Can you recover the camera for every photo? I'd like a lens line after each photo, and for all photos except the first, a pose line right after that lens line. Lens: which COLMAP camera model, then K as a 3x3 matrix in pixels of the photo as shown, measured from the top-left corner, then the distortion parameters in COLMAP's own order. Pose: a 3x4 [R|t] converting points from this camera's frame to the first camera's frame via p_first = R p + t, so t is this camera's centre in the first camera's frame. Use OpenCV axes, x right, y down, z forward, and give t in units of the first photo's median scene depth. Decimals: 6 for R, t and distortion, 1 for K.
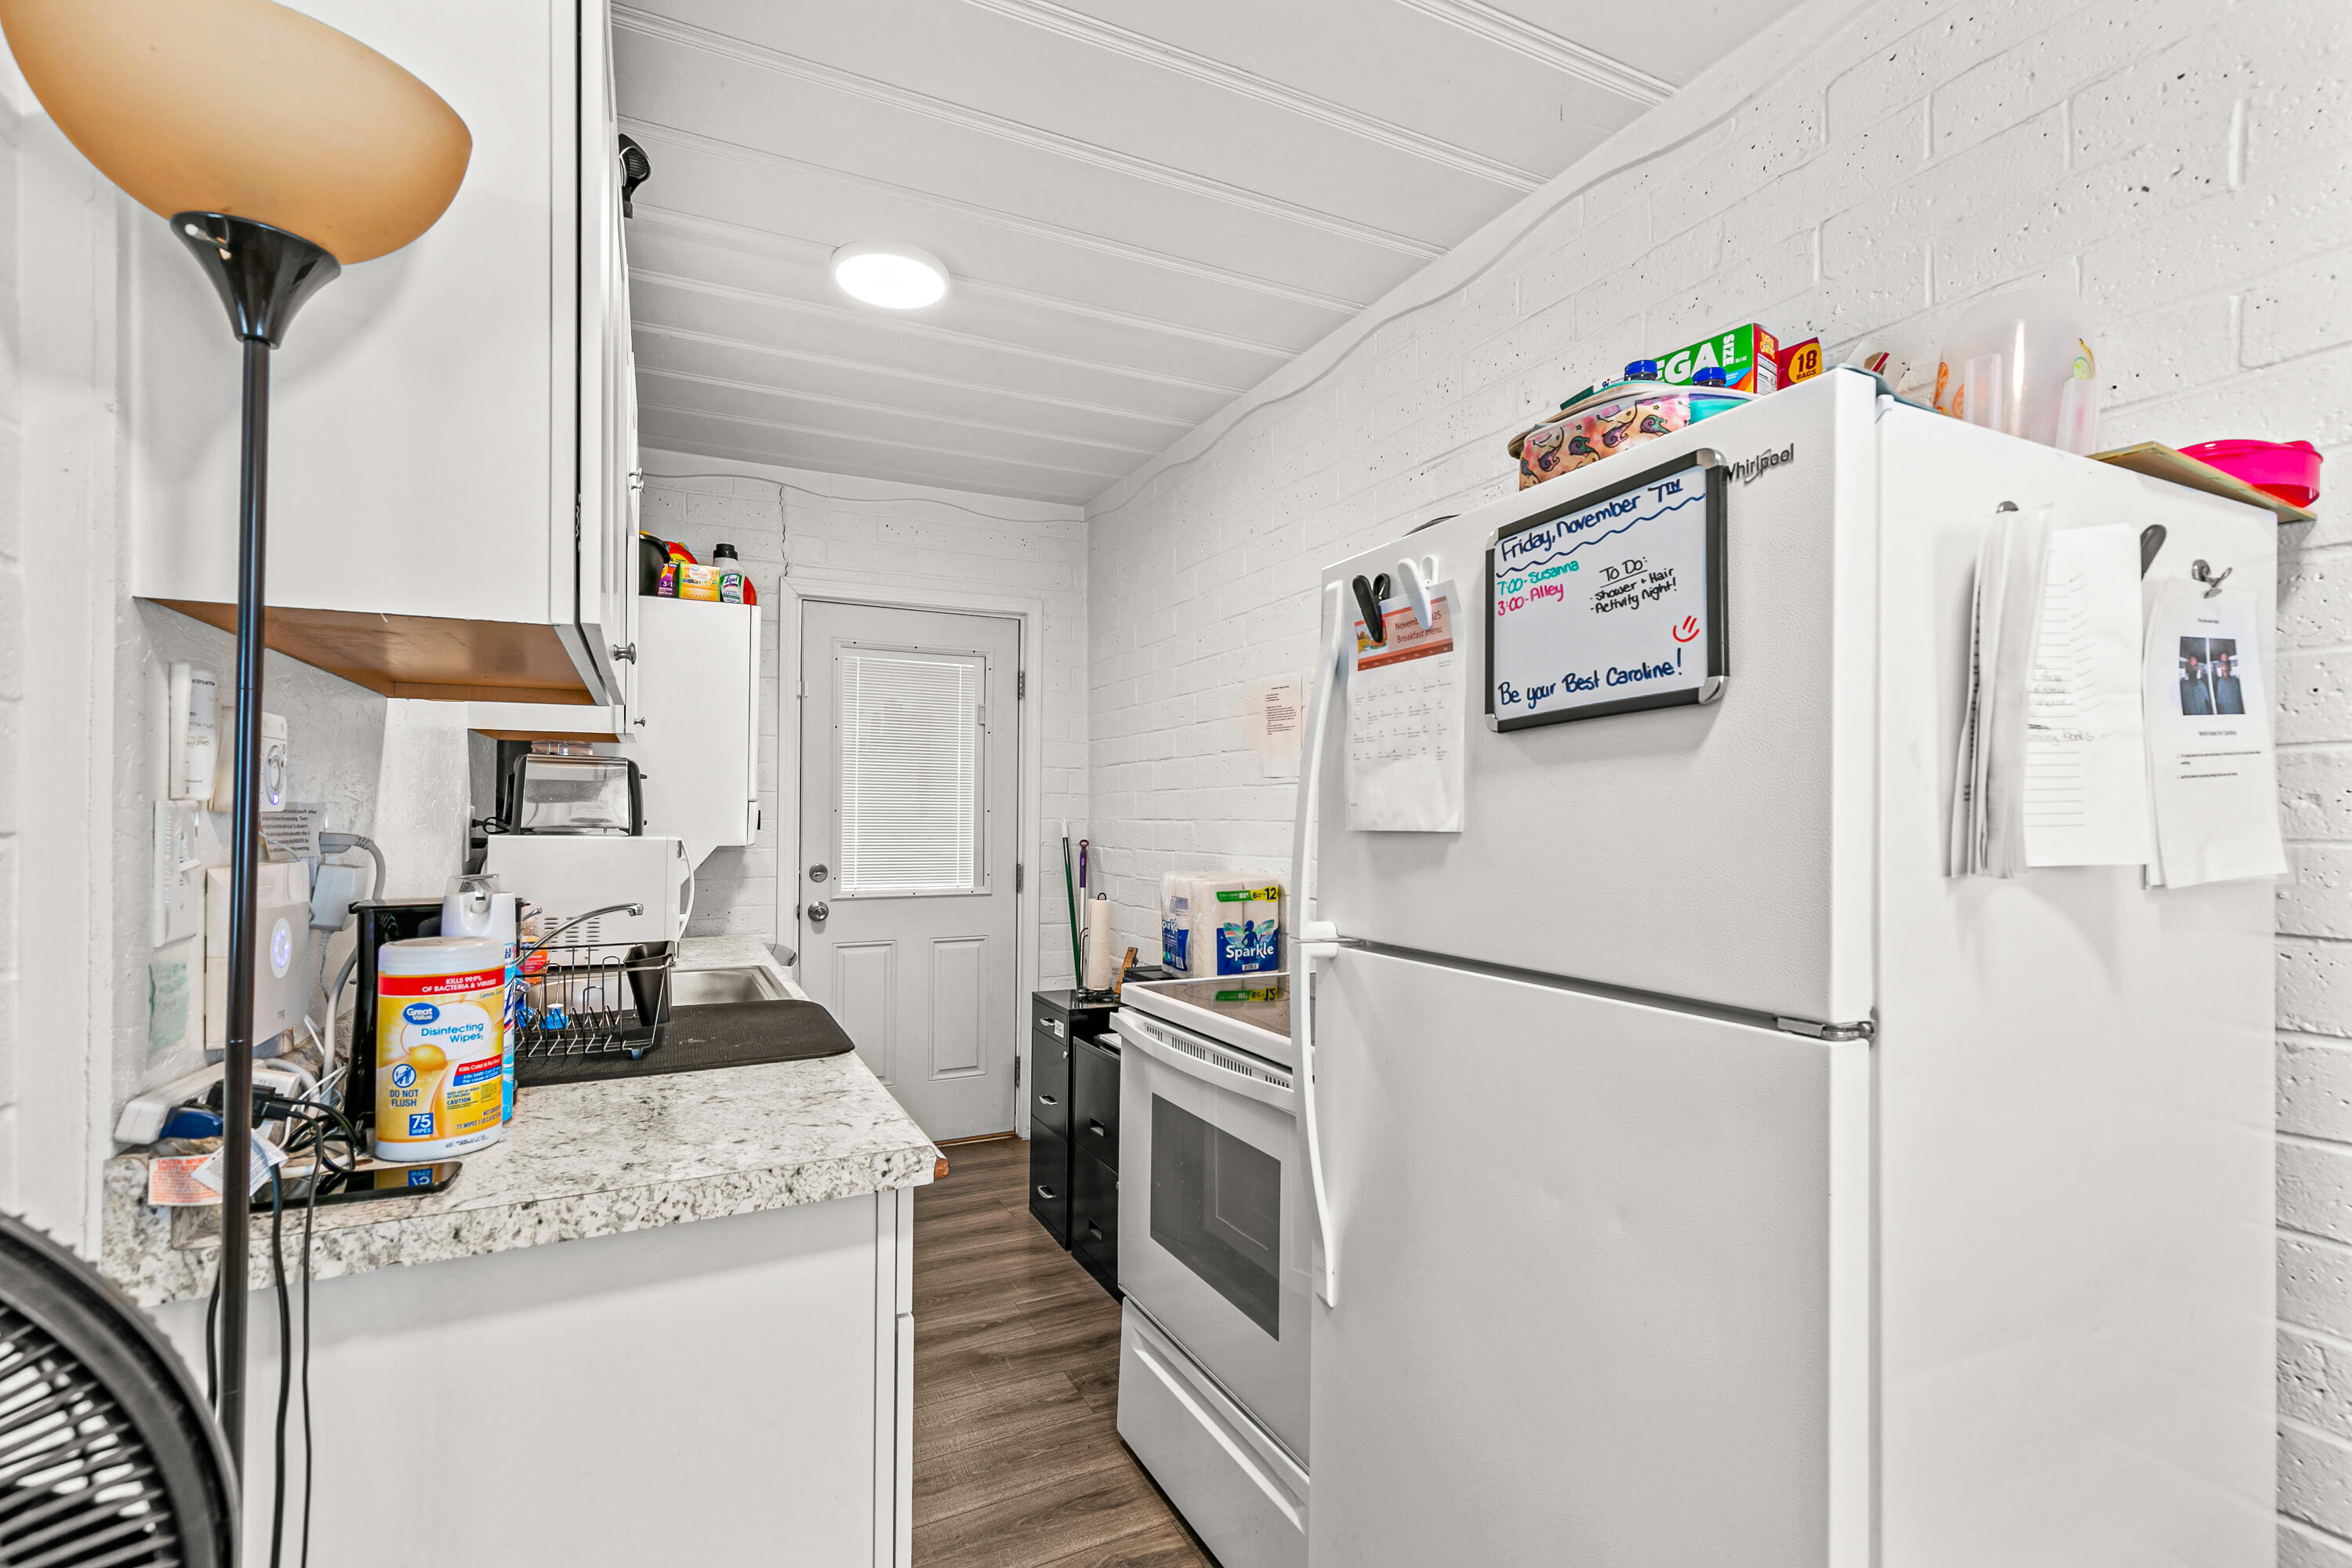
lens RADIAL K [[1067.7, 0, 1175.4], [0, 1067.7, 799.6], [0, 0, 1]] dist [0.004291, 0.000293]
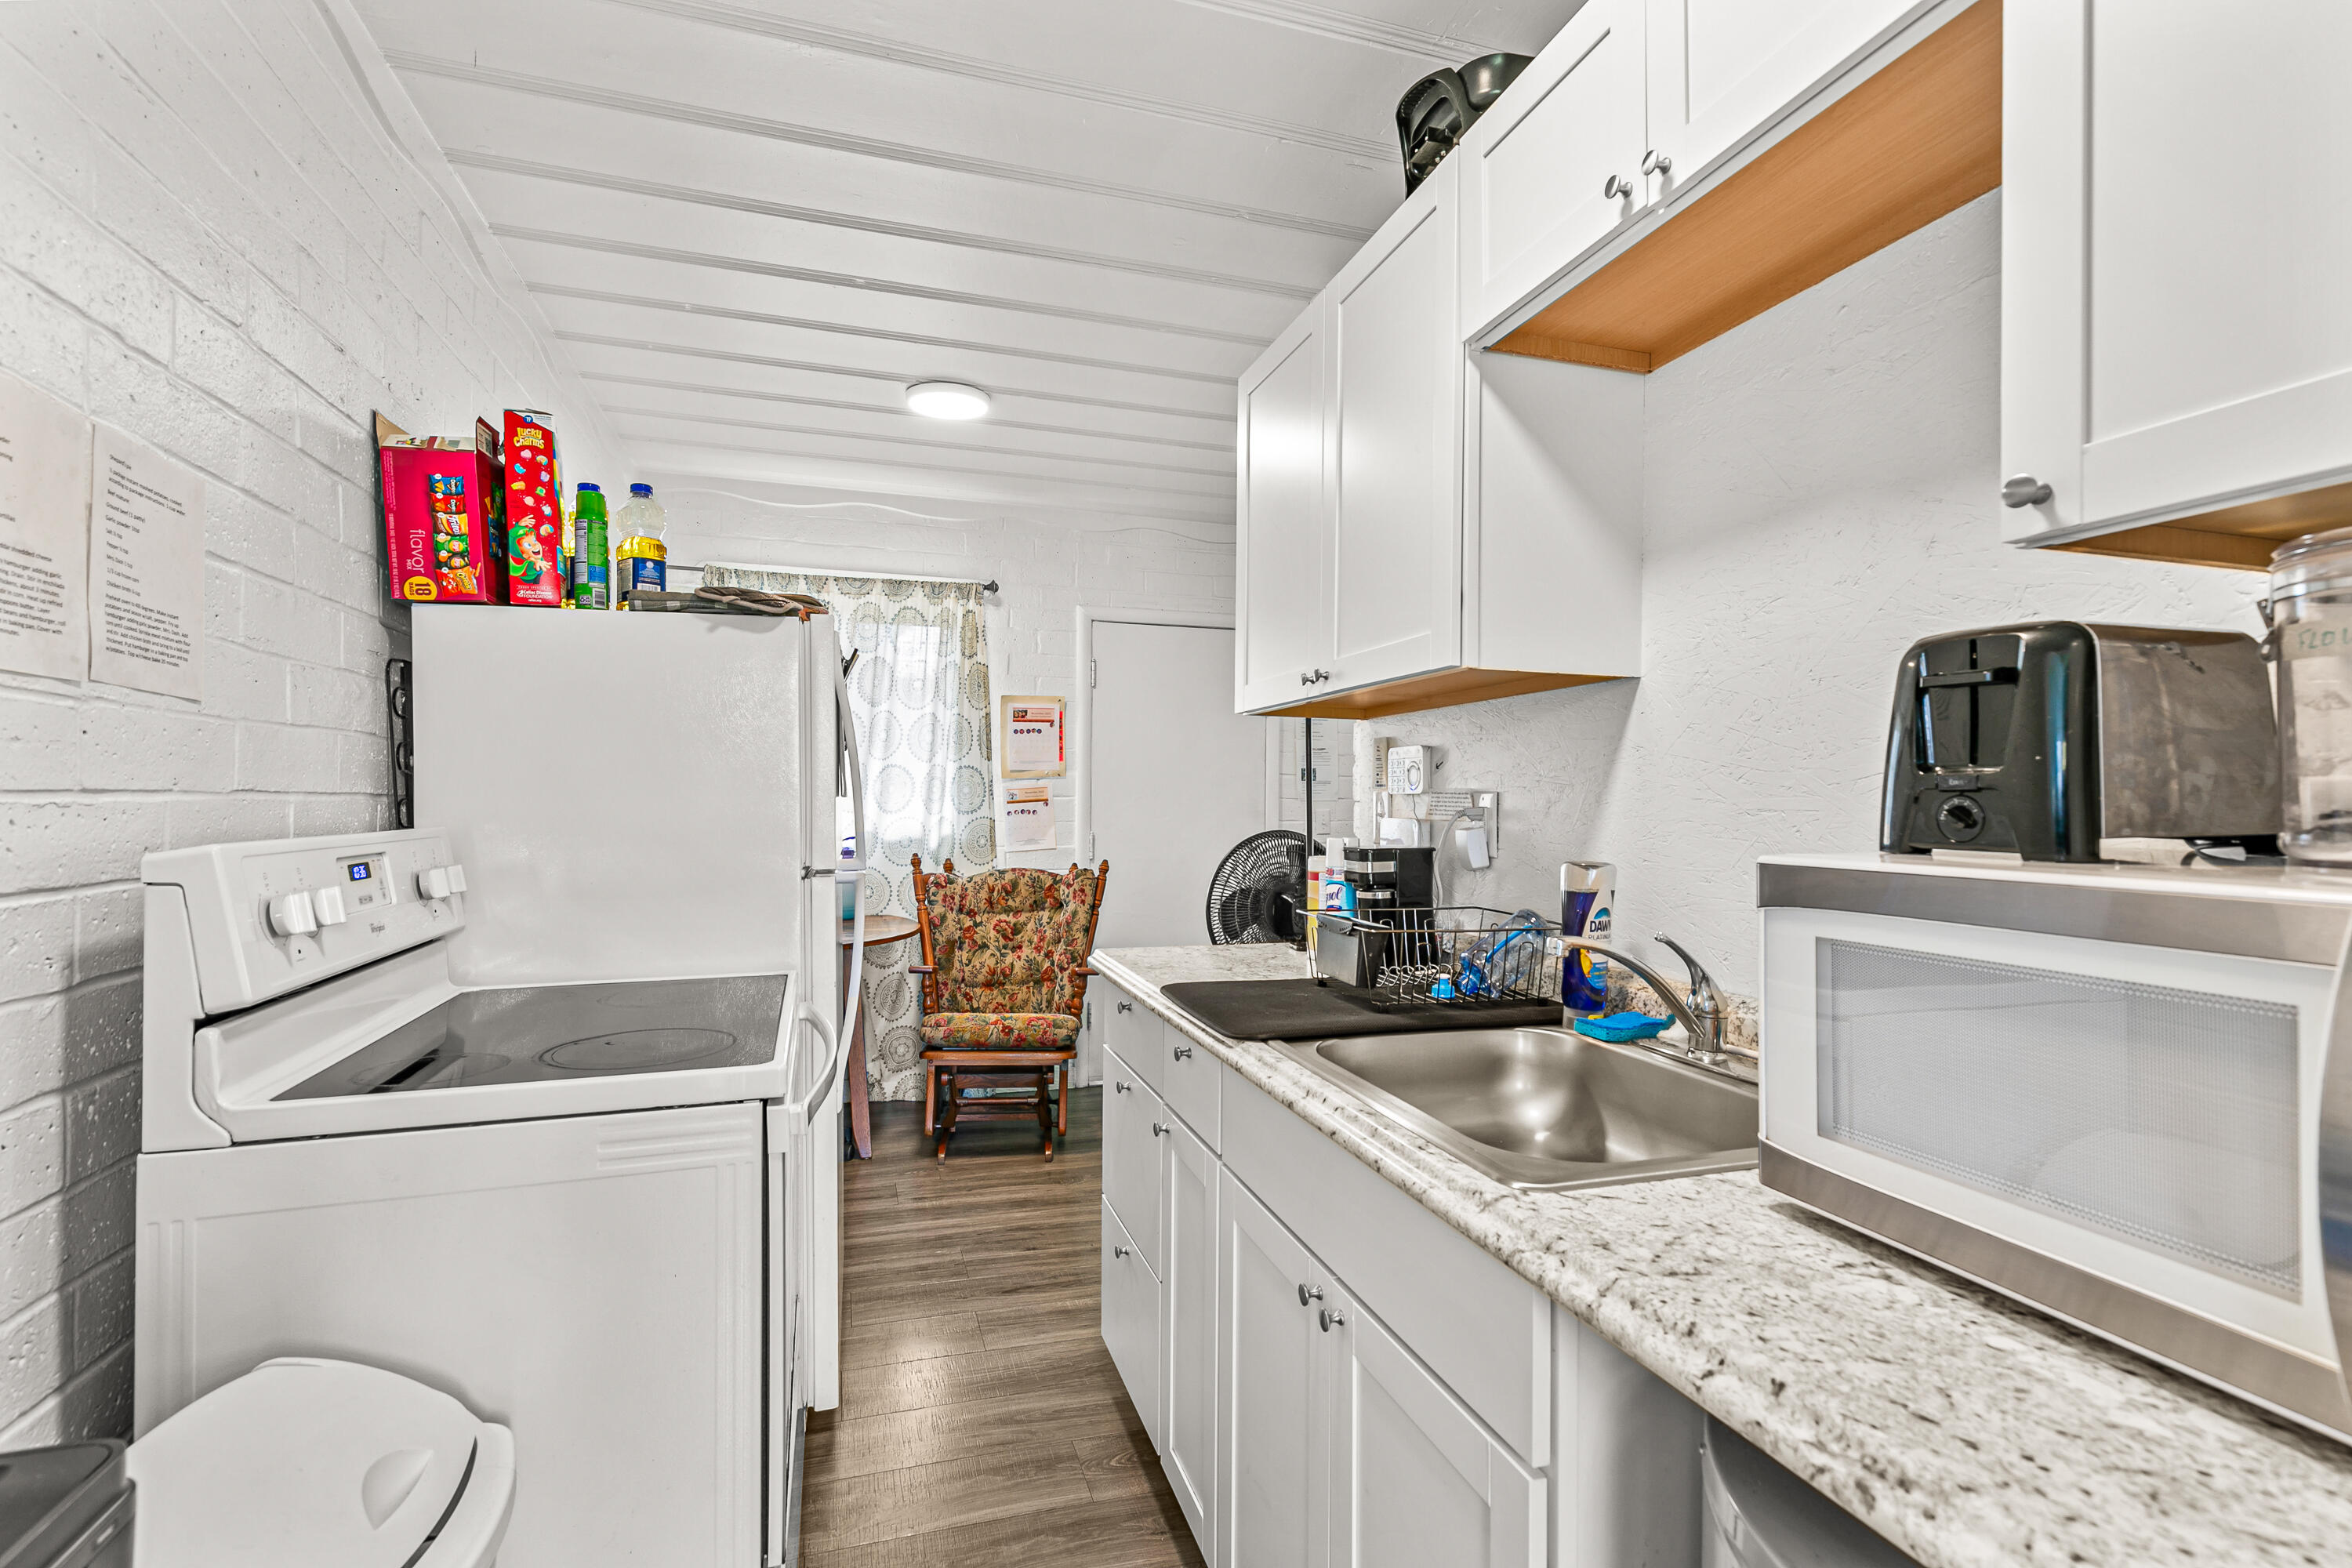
lens RADIAL K [[1067.7, 0, 1179.5], [0, 1067.7, 791.9], [0, 0, 1]] dist [0.004291, 0.000293]
pose [[-0.987415, -0.002524, 0.158128, -0.448325], [-0.006055, 0.999743, -0.021854, 0.091667], [-0.158032, -0.022536, -0.987177, 5.196594]]
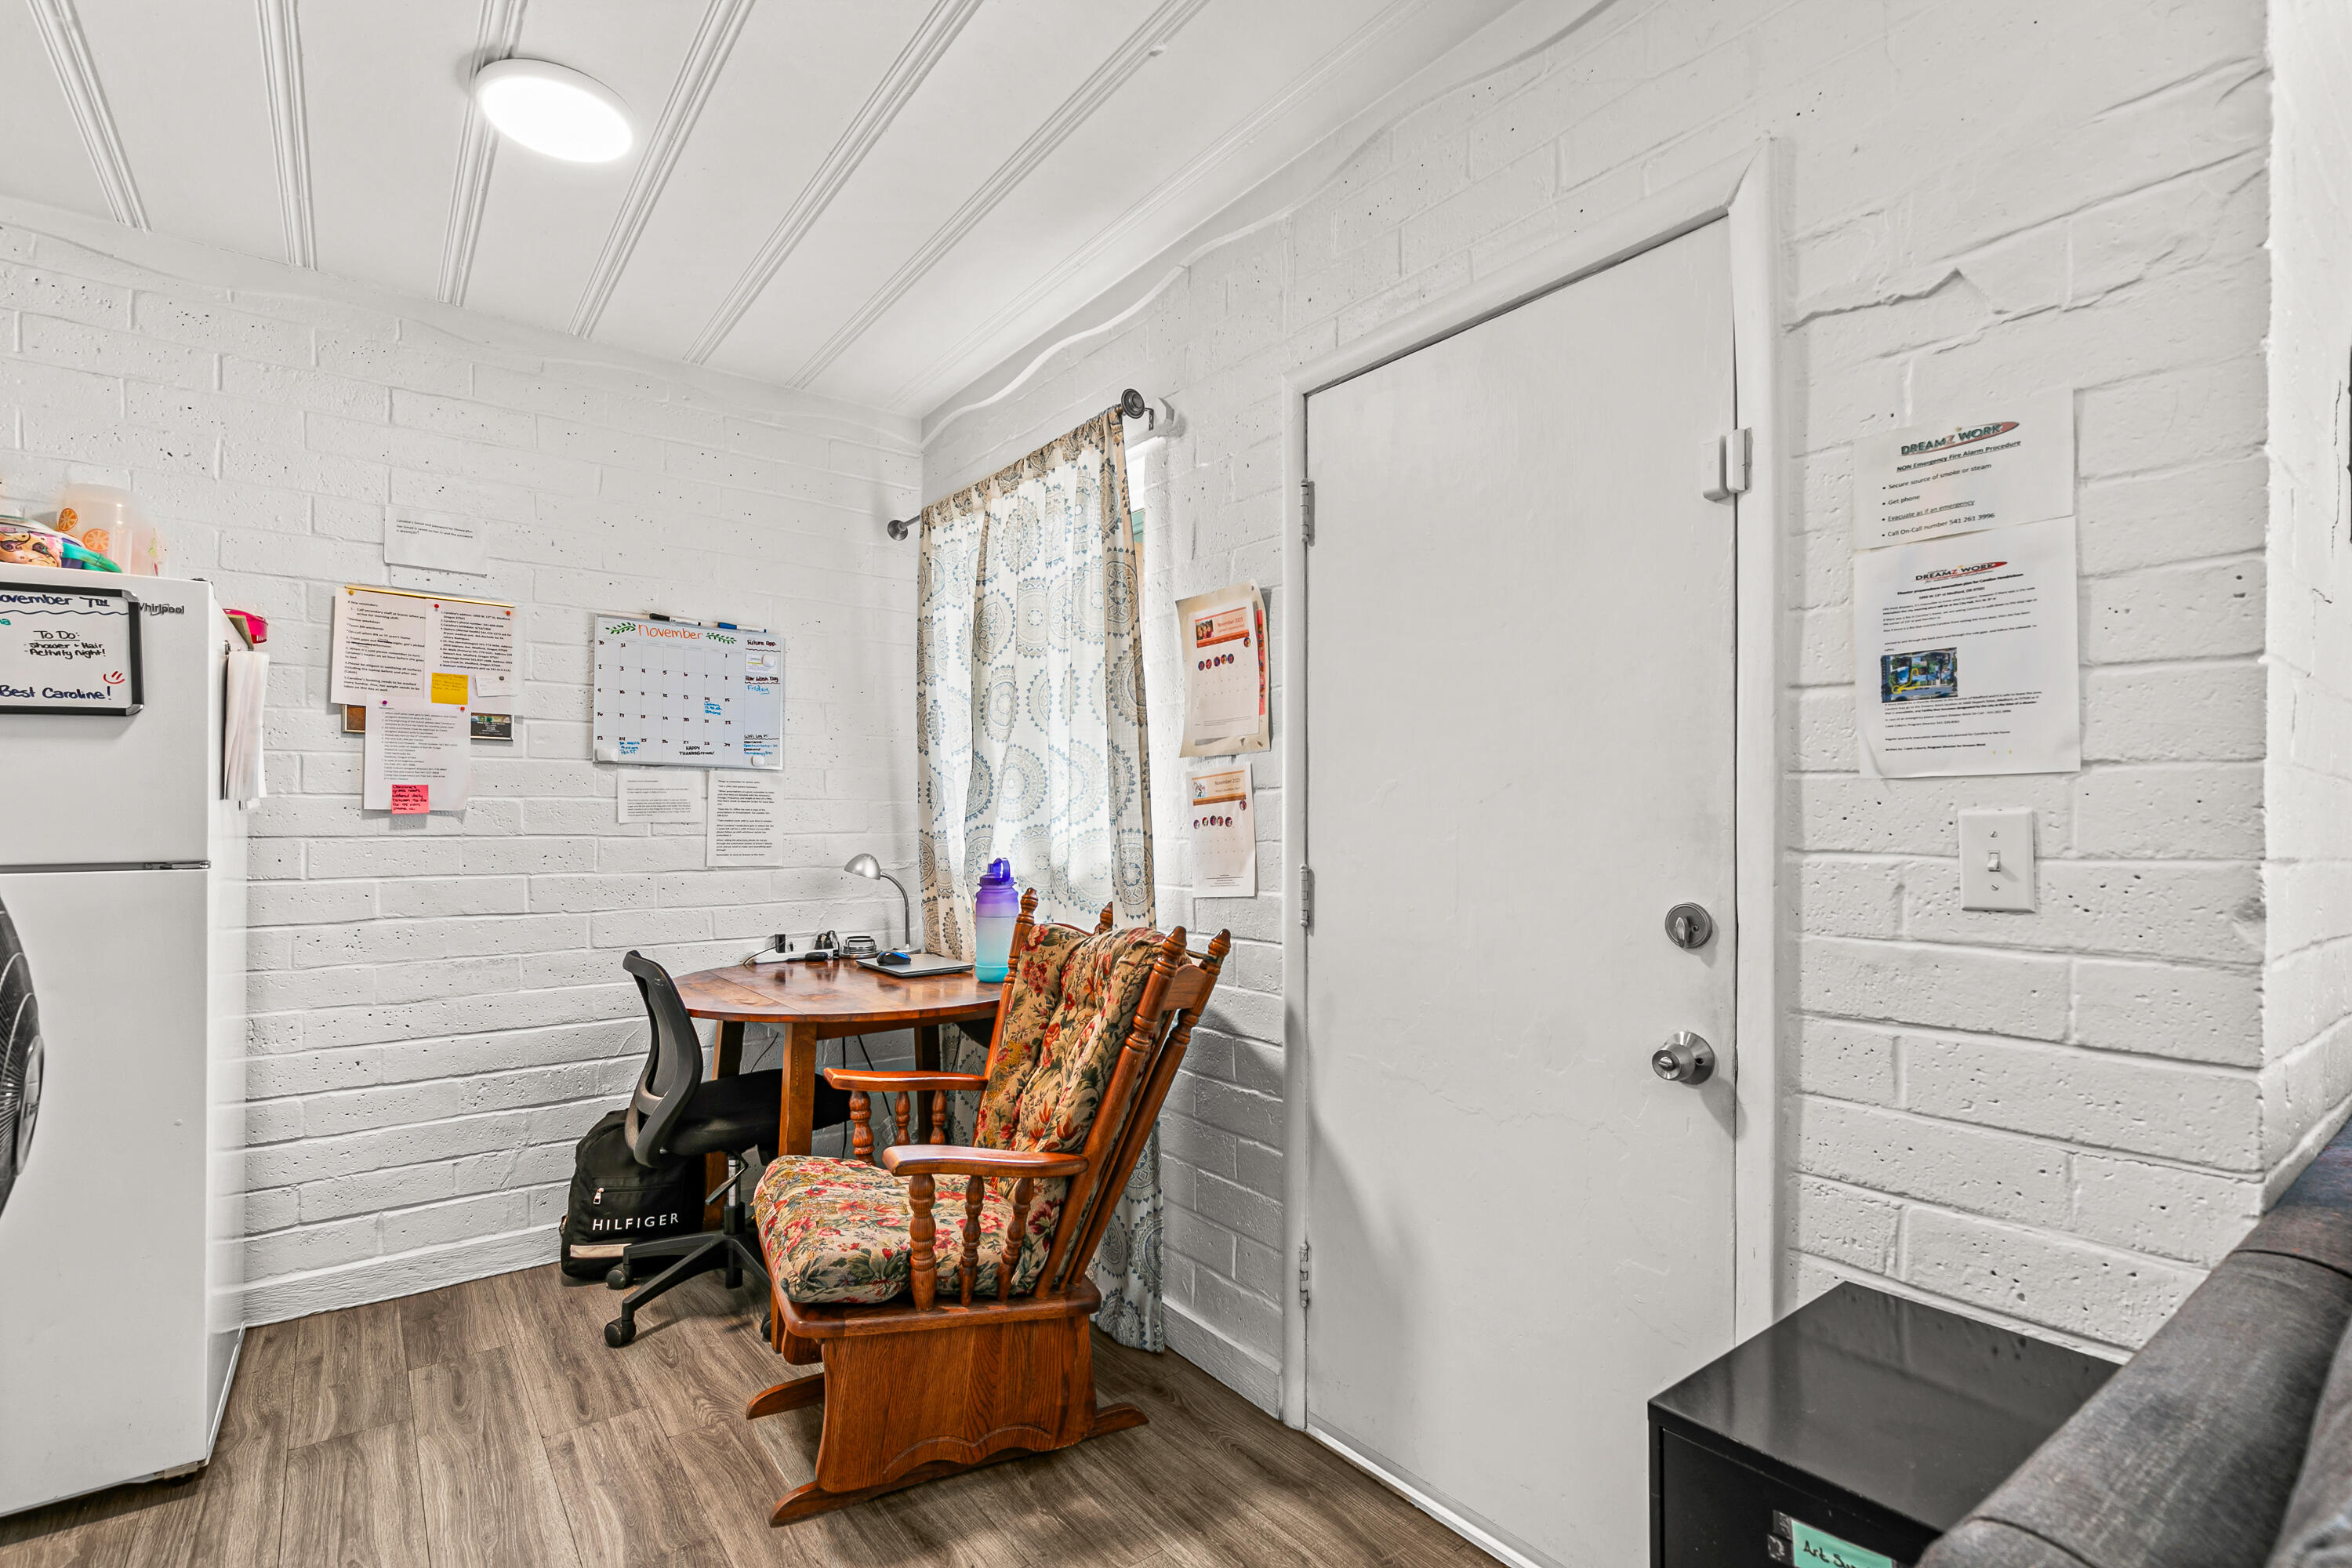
lens RADIAL K [[1067.7, 0, 1175.9], [0, 1067.7, 823.5], [0, 0, 1]] dist [0.004291, 0.000293]
pose [[-0.188349, -0.004825, 0.982090, -1.768439], [-0.014263, 0.999896, 0.002177, 0.076822], [-0.981999, -0.013597, -0.188398, -0.545622]]
